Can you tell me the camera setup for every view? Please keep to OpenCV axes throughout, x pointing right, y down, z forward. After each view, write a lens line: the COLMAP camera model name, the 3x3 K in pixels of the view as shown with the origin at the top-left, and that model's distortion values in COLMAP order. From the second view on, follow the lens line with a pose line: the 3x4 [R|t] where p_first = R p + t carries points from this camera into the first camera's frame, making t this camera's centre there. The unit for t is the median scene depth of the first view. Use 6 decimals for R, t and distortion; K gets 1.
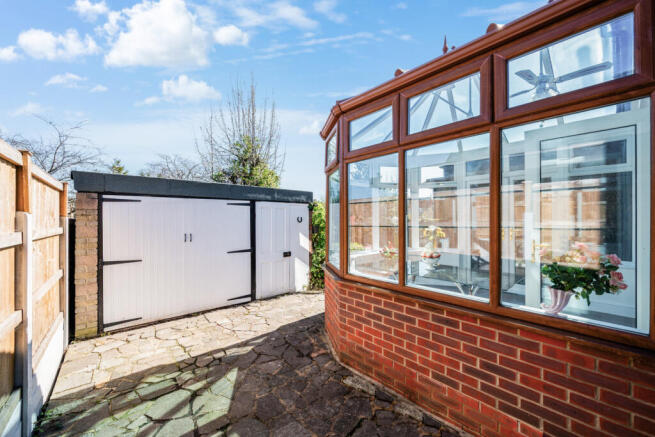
lens RADIAL K [[261.0, 0, 325.6], [0, 261.0, 218.4], [0, 0, 1]] dist [-0.001557, -0.000378]
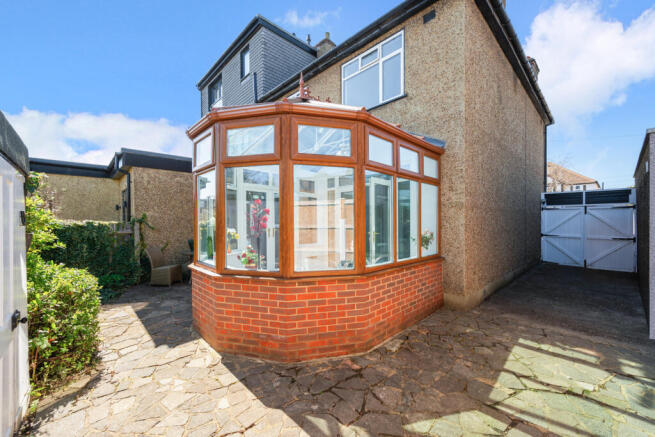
lens RADIAL K [[261.0, 0, 325.2], [0, 261.0, 222.6], [0, 0, 1]] dist [-0.001557, -0.000378]
pose [[-0.046796, 0.014322, 0.998802, -1.052480], [0.004564, 0.999890, -0.014123, 0.031486], [-0.998894, 0.003897, -0.046856, 1.257446]]
